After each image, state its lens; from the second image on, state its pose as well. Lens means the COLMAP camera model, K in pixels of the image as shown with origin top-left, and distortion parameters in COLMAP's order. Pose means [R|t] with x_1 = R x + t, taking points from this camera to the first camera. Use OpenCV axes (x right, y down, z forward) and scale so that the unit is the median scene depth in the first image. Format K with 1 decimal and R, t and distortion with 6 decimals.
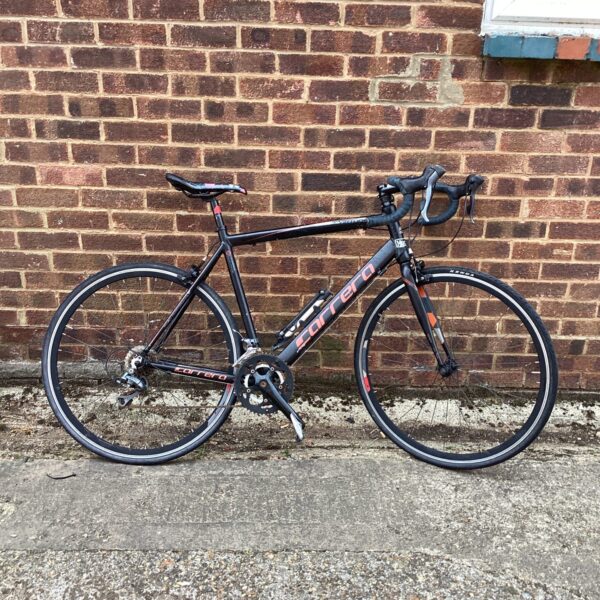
lens RADIAL K [[715.4, 0, 298.9], [0, 715.4, 308.1], [0, 0, 1]] dist [0.029081, 0.000000]
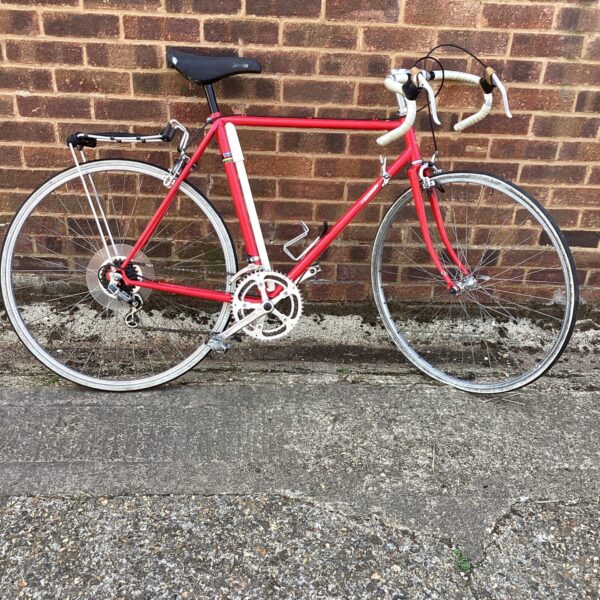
lens RADIAL K [[715.4, 0, 297.0], [0, 715.4, 312.5], [0, 0, 1]] dist [0.029081, 0.000000]
pose [[0.999162, 0.004894, 0.040628, 0.123461], [-0.010818, 0.989090, 0.146912, -0.008471], [-0.039465, -0.147228, 0.988315, 0.131358]]
